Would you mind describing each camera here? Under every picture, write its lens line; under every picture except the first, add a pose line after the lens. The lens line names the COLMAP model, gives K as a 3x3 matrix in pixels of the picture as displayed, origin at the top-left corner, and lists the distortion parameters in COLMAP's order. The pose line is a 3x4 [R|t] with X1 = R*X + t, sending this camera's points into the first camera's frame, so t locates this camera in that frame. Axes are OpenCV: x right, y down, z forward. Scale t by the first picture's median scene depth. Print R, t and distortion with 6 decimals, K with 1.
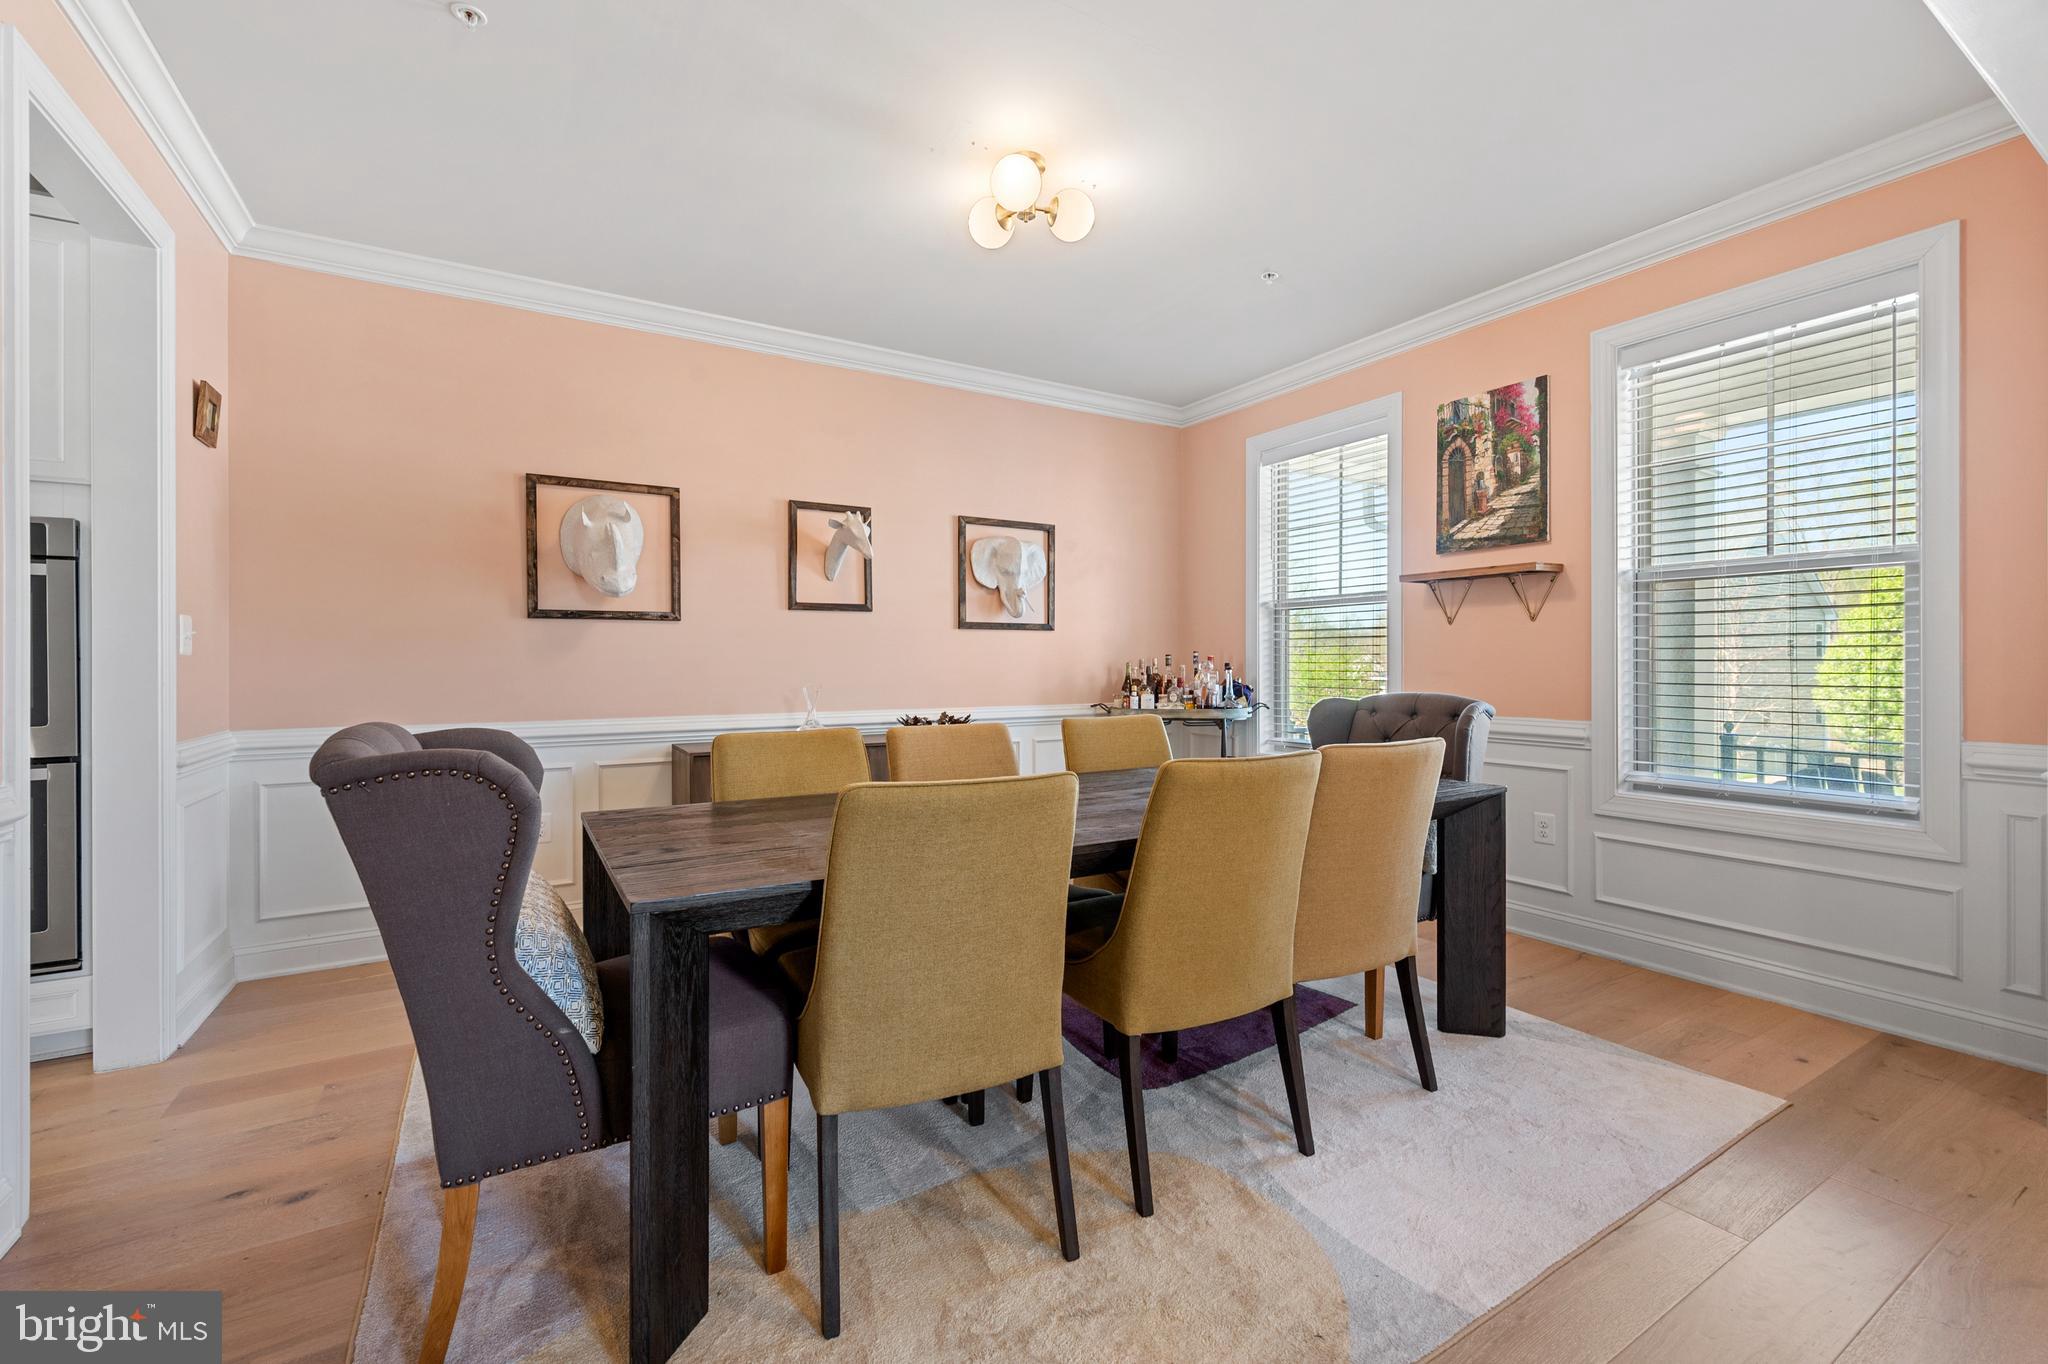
lens RADIAL K [[849.0, 0, 1011.5], [0, 849.0, 671.4], [0, 0, 1]] dist [-0.000932, 0.000147]
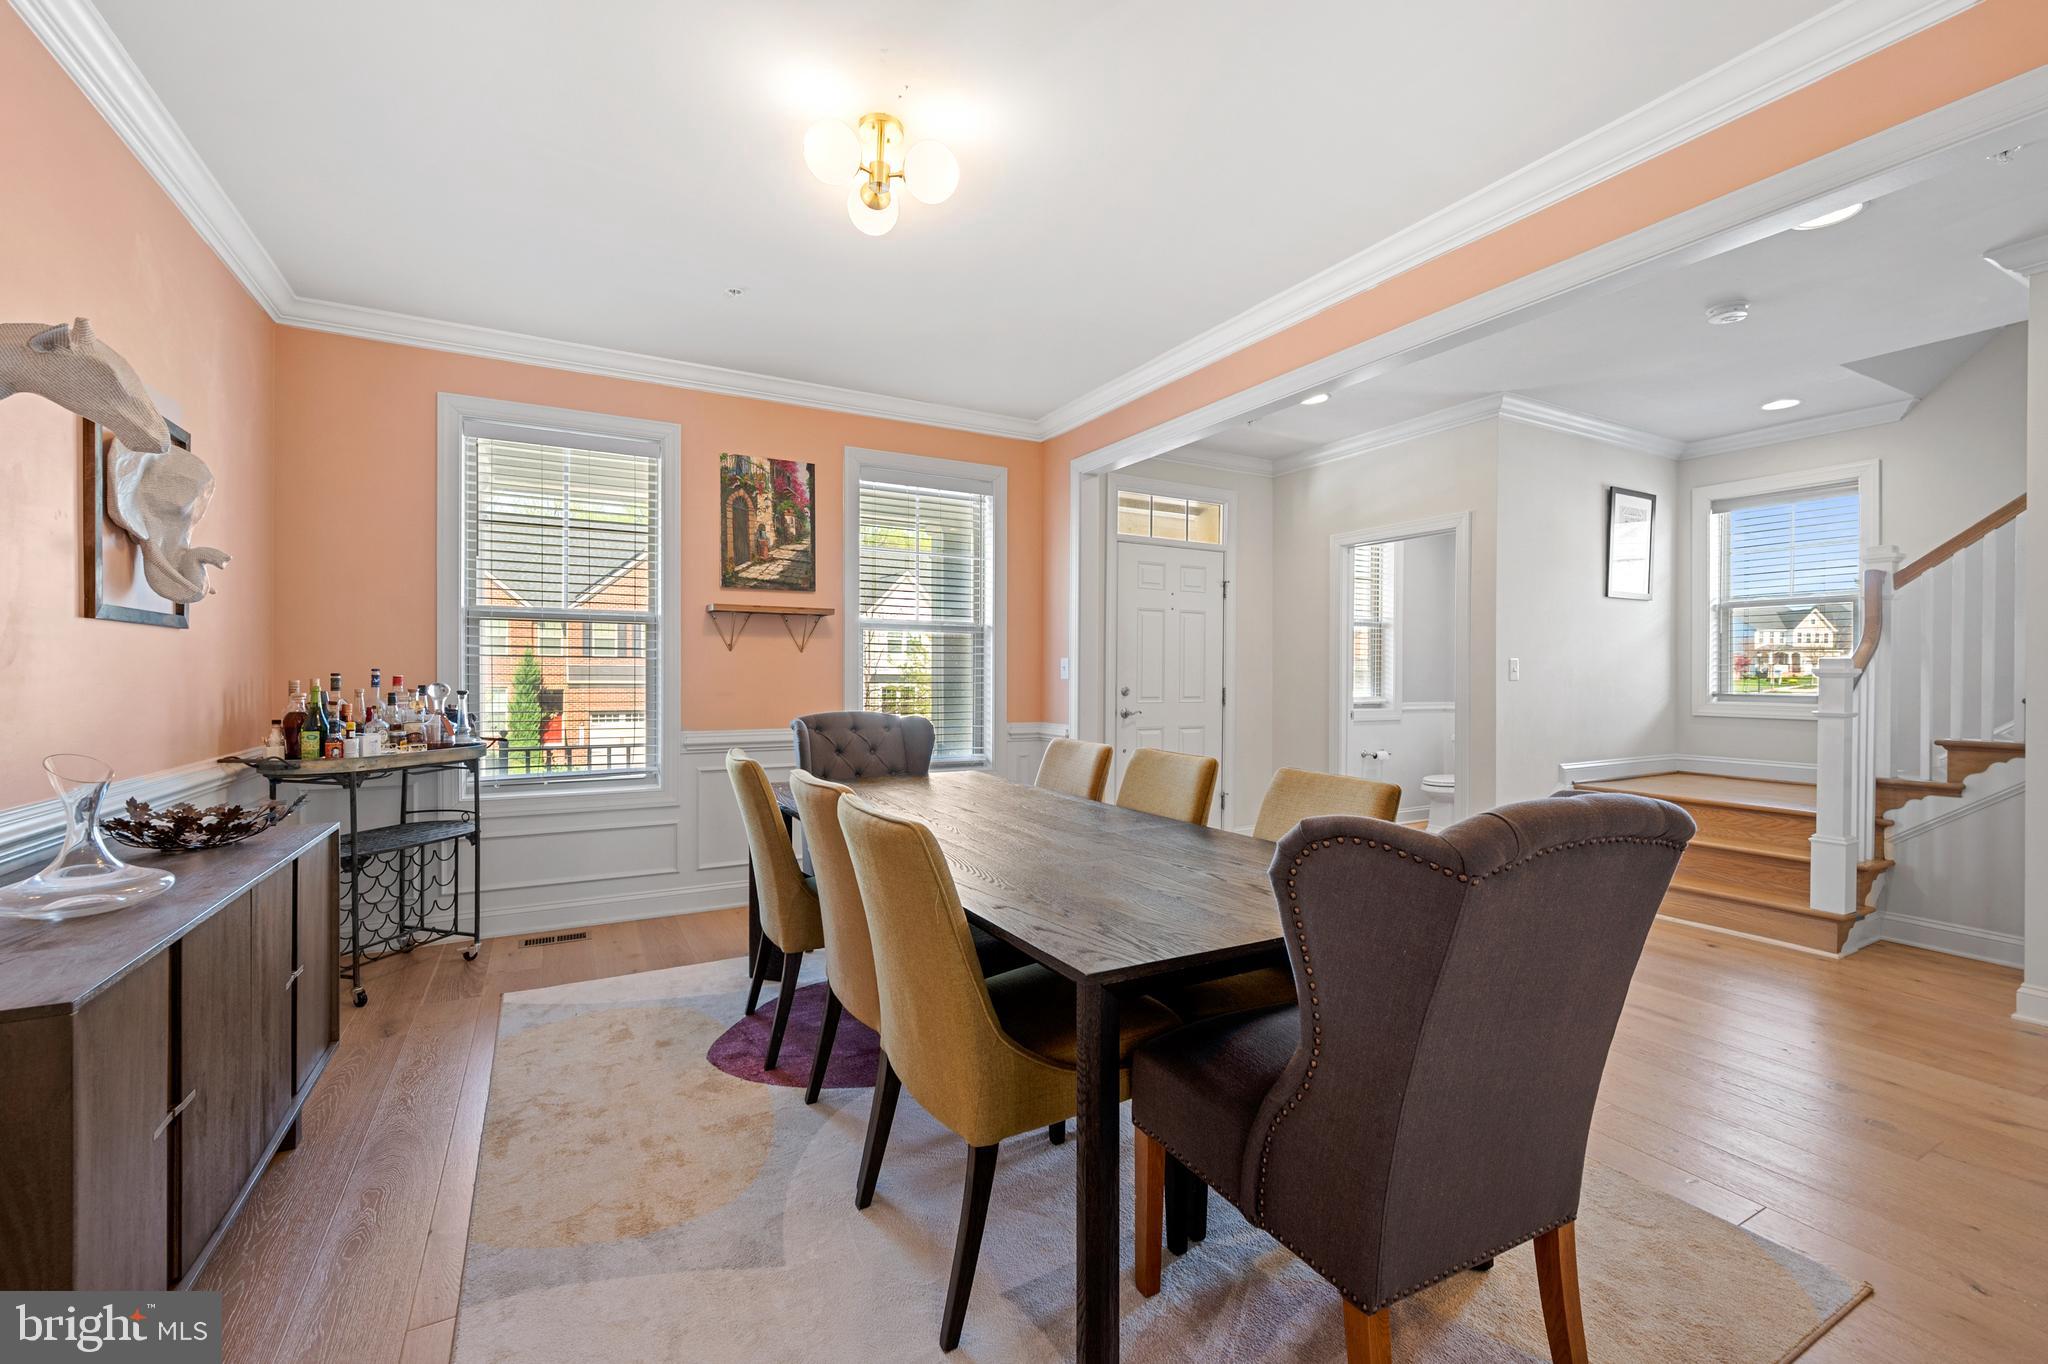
lens RADIAL K [[849.0, 0, 1011.9], [0, 849.0, 680.6], [0, 0, 1]] dist [-0.000932, 0.000147]
pose [[0.054205, -0.007034, 0.998505, -0.612149], [0.002481, 0.999973, 0.006910, -0.023698], [-0.998527, 0.002103, 0.054221, 0.587529]]
